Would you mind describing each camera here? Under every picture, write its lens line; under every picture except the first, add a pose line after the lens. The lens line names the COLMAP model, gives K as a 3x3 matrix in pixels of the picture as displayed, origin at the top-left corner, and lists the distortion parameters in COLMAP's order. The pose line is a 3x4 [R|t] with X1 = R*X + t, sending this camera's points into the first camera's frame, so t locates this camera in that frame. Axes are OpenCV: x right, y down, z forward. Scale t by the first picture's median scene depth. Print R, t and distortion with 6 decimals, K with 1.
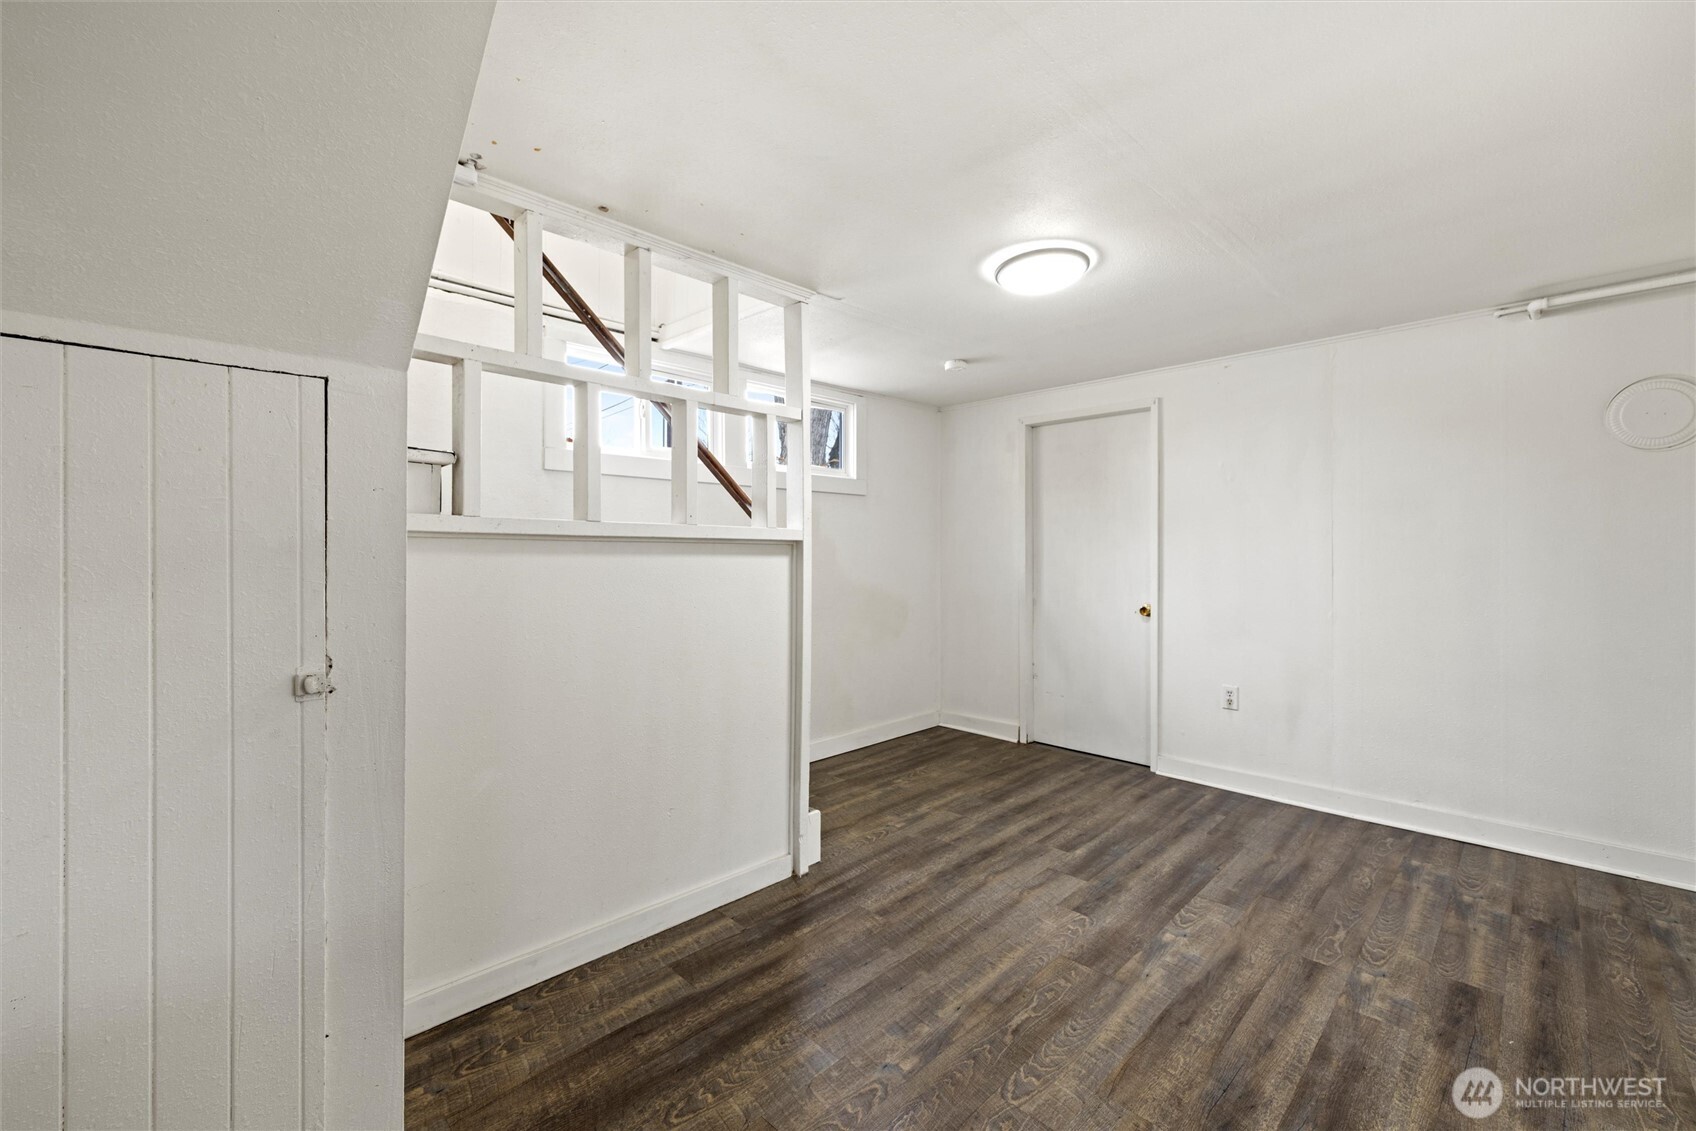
lens RADIAL K [[704.5, 0, 850.4], [0, 704.5, 555.5], [0, 0, 1]] dist [-0.002038, -0.000188]
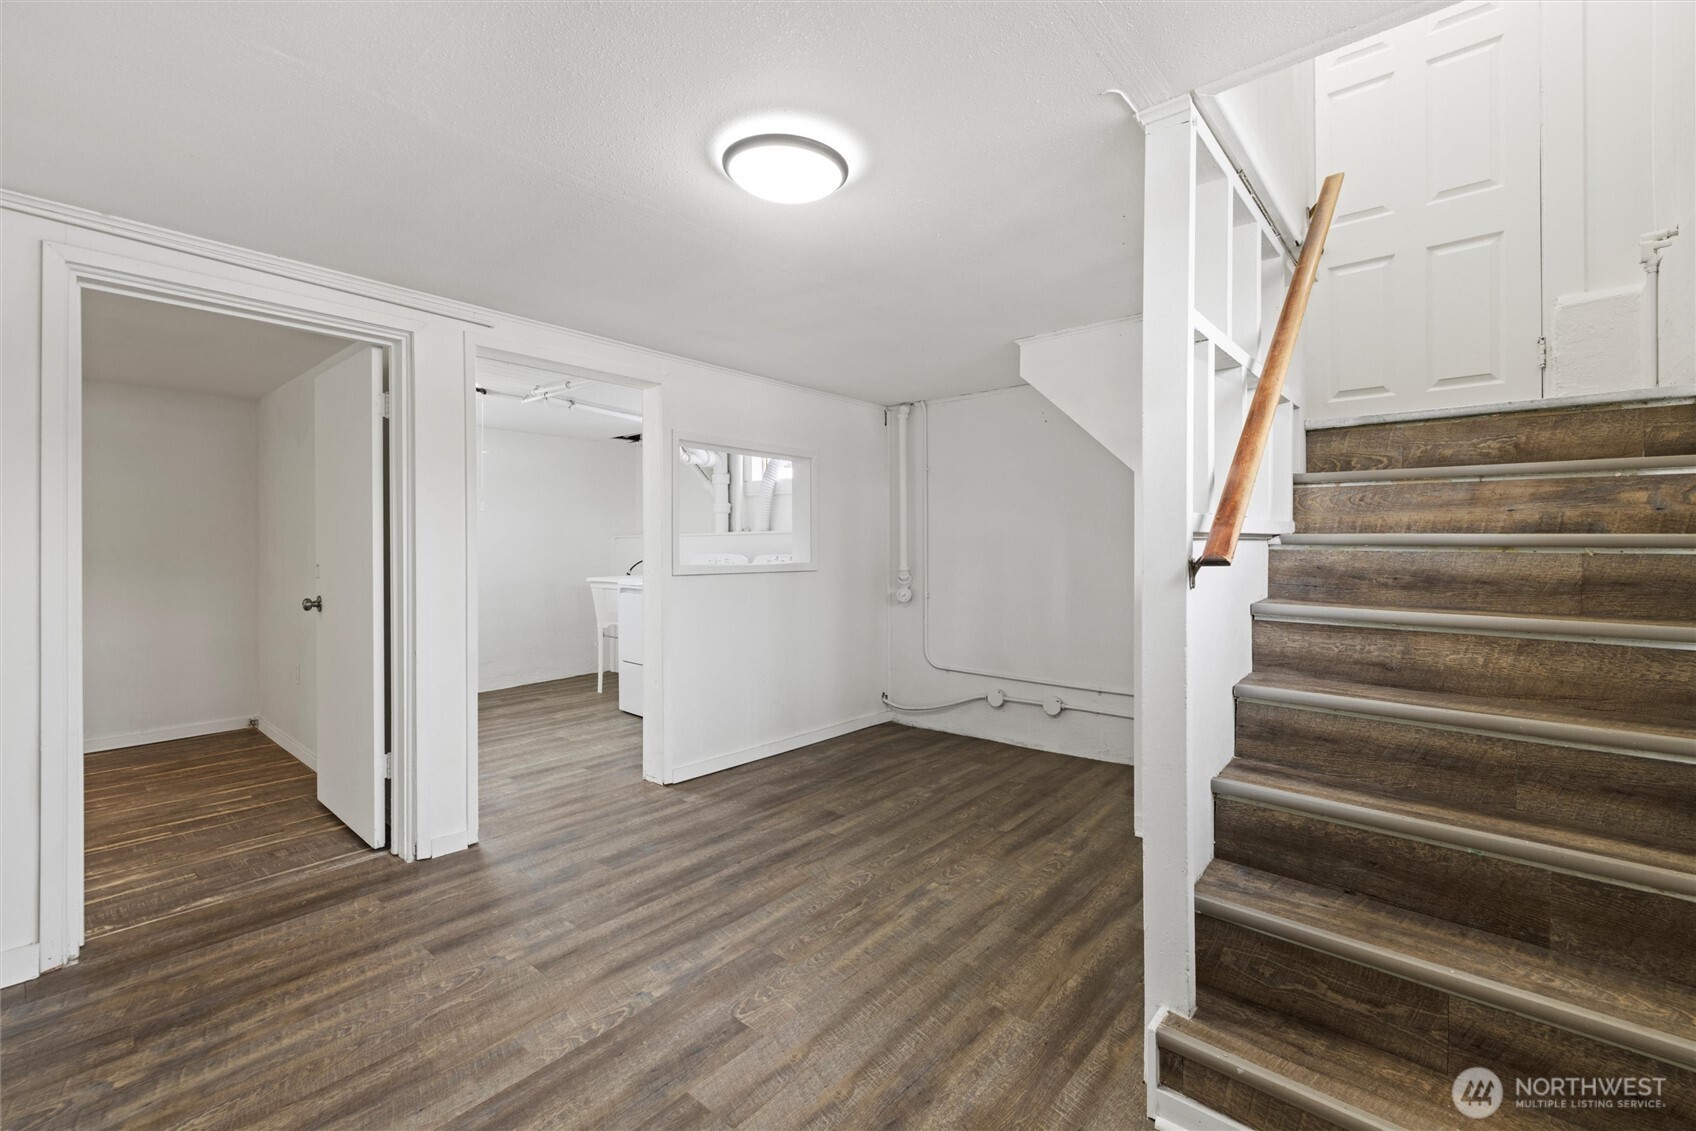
lens RADIAL K [[704.5, 0, 843.2], [0, 704.5, 553.7], [0, 0, 1]] dist [-0.002038, -0.000188]
pose [[-0.998012, 0.002318, -0.062989, 0.285455], [0.001371, 0.999886, 0.015070, -0.014829], [0.063017, 0.014954, -0.997900, 1.922714]]
